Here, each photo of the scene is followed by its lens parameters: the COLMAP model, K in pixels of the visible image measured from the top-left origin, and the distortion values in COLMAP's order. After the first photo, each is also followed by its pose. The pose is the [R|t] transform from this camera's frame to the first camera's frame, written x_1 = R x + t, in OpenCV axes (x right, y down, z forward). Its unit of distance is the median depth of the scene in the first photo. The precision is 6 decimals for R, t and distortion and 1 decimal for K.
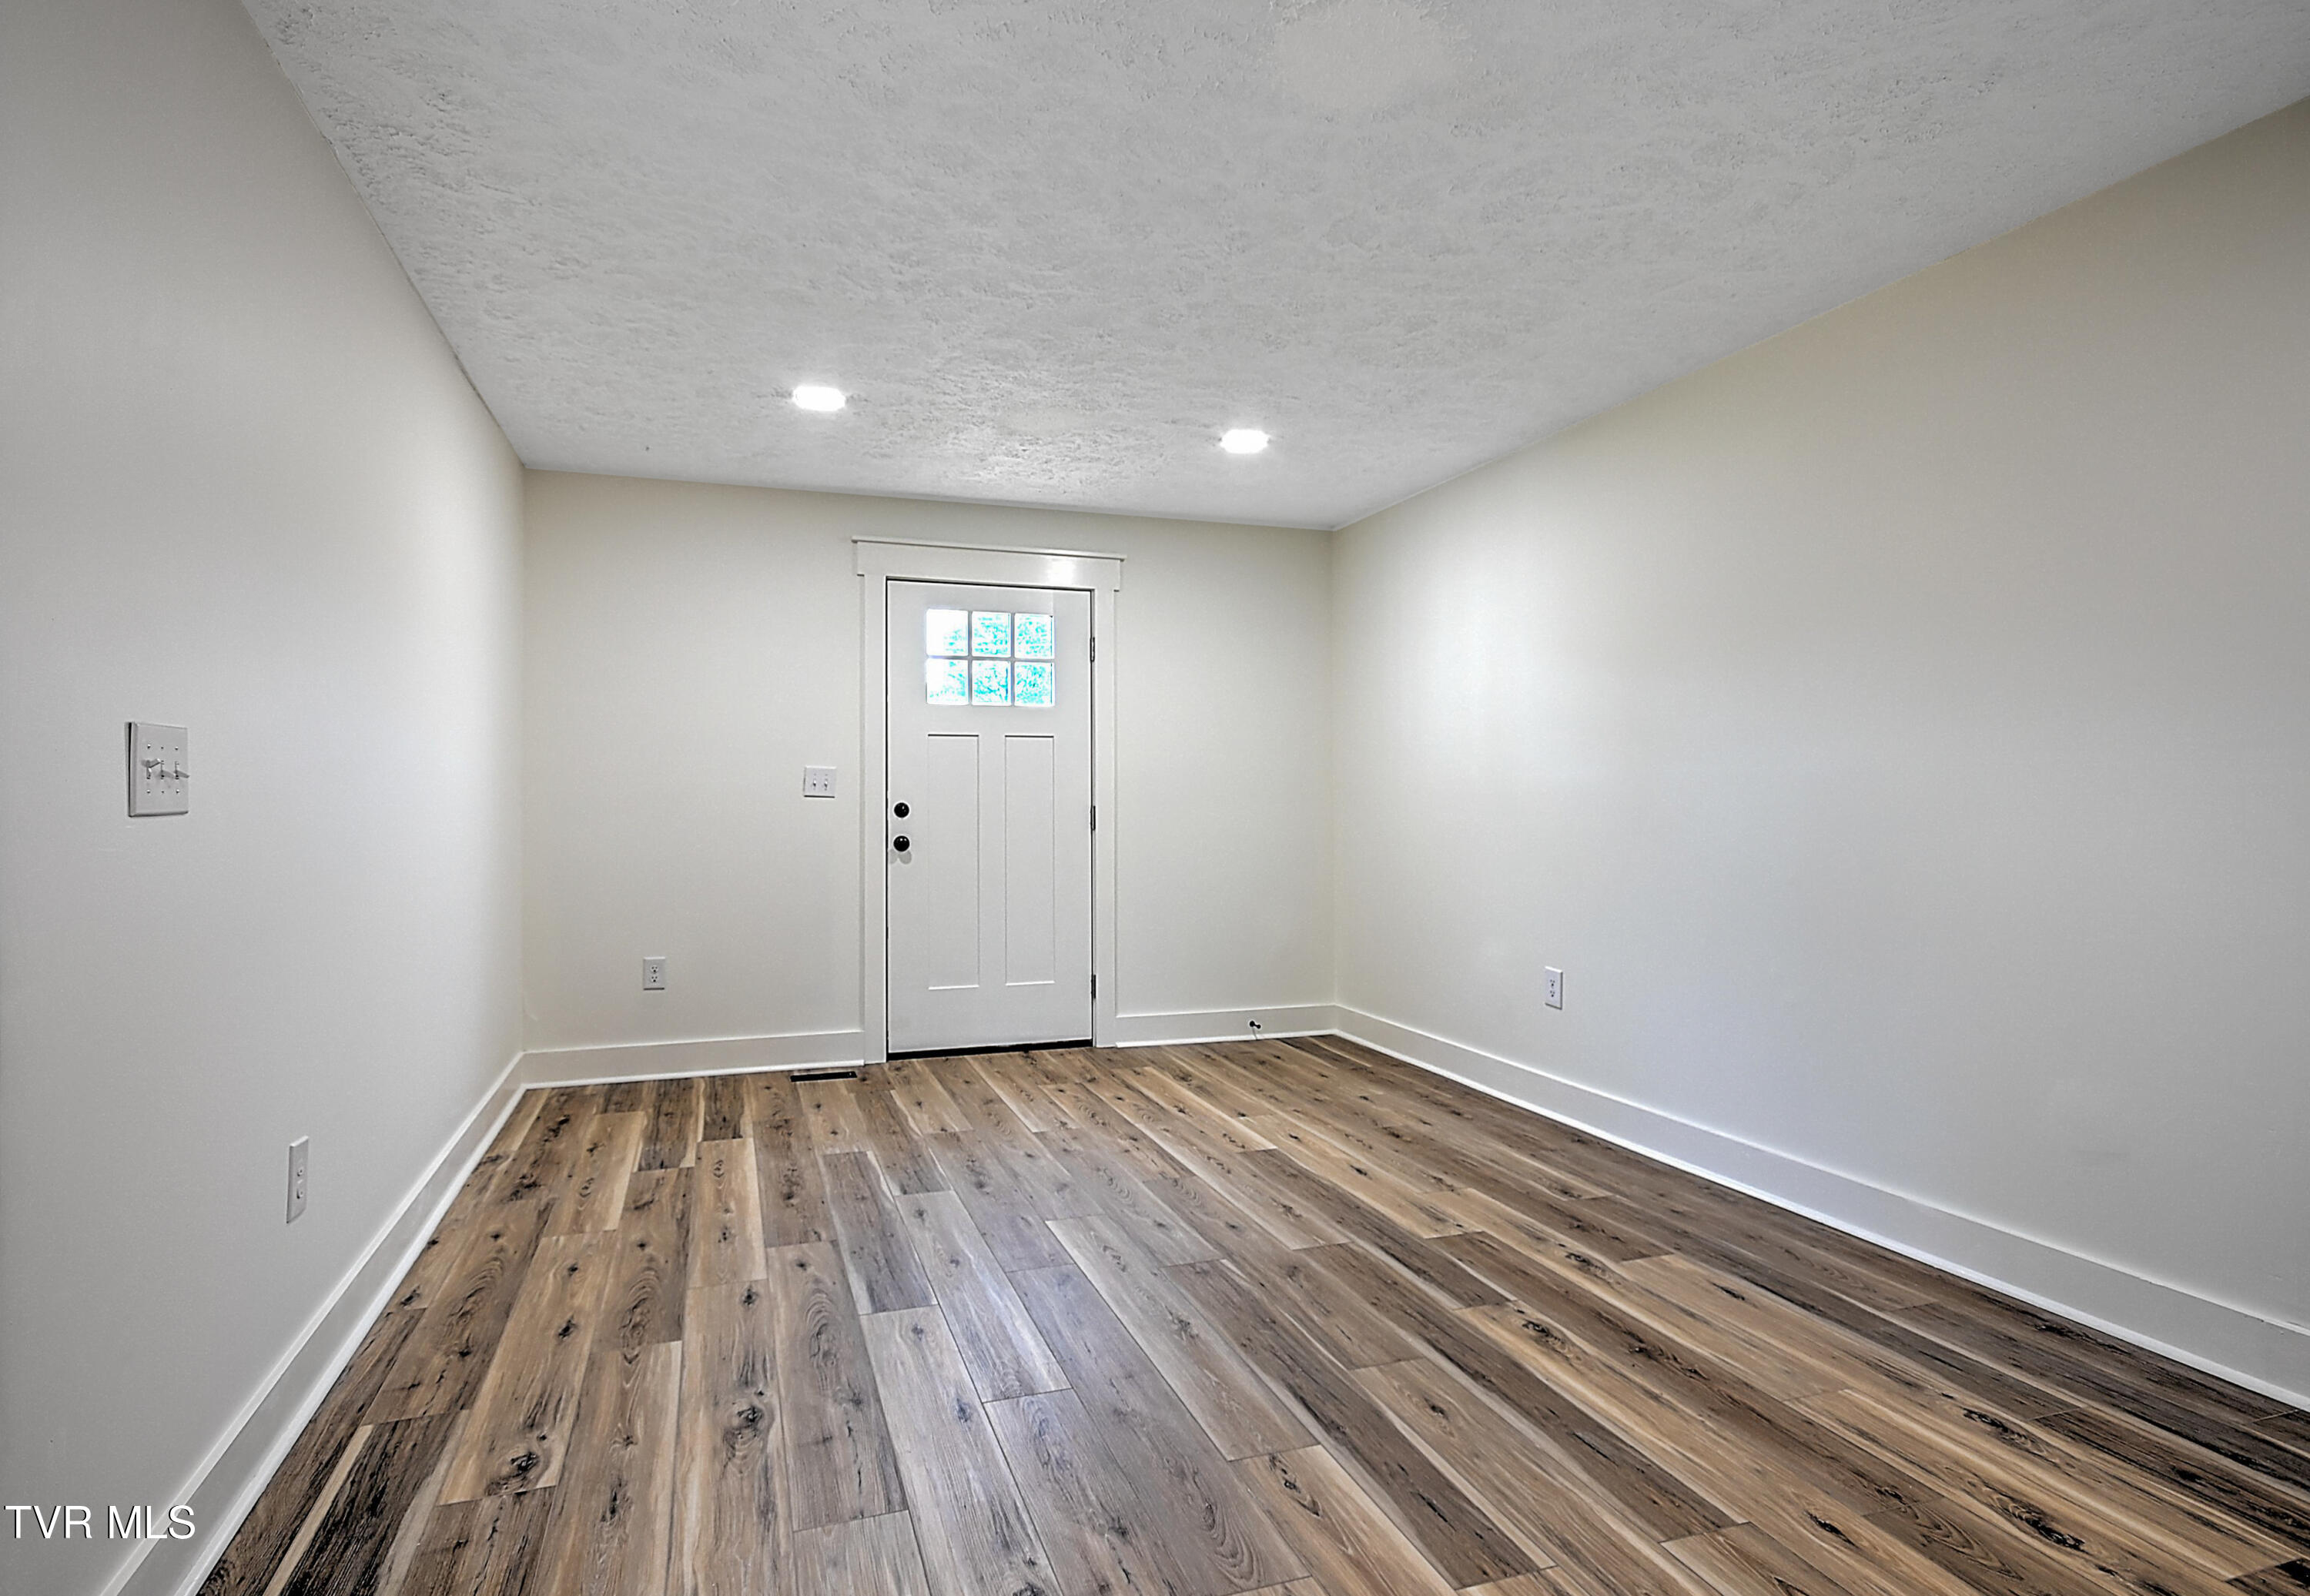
lens RADIAL K [[1225.3, 0, 956.1], [0, 1225.3, 793.9], [0, 0, 1]] dist [0.000746, 0.022358]
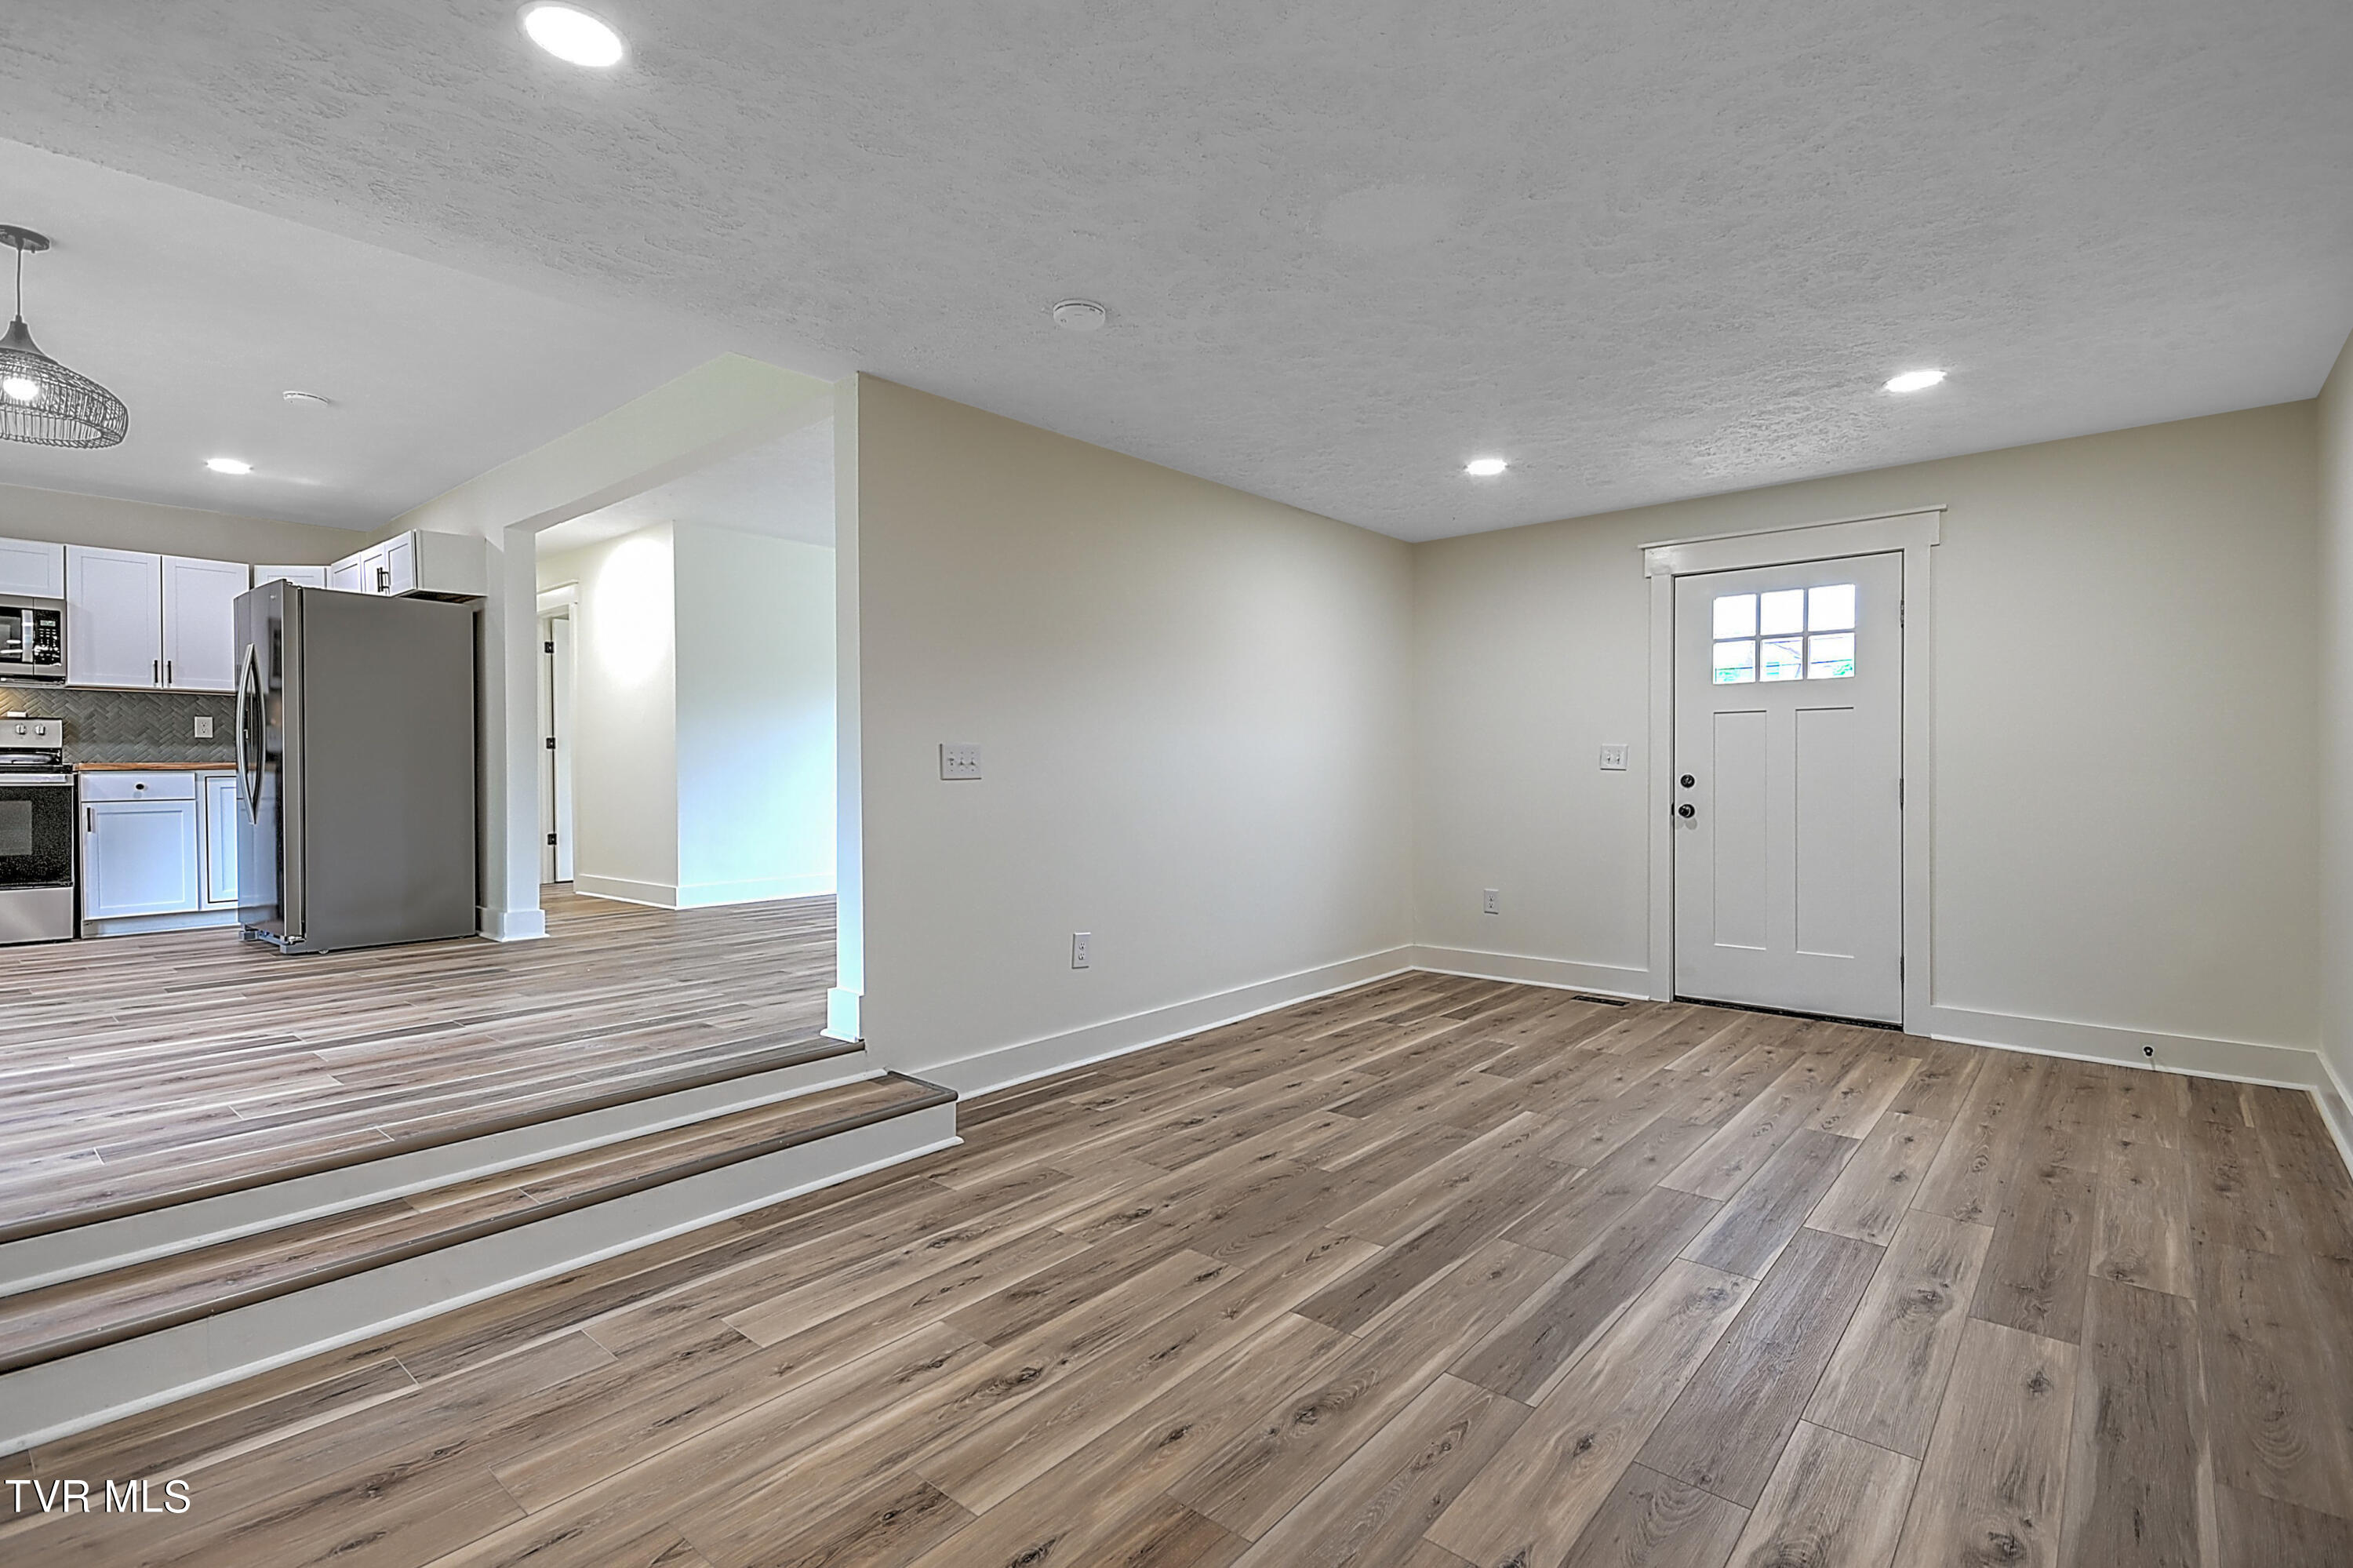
lens RADIAL K [[1094.1, 0, 1176.5], [0, 1094.1, 784.0], [0, 0, 1]] dist [0.005827, 0.000264]
pose [[0.503773, 0.010765, -0.863769, 0.804010], [0.005485, 0.999862, 0.015660, -0.003409], [0.863819, -0.012627, 0.503644, 0.127609]]
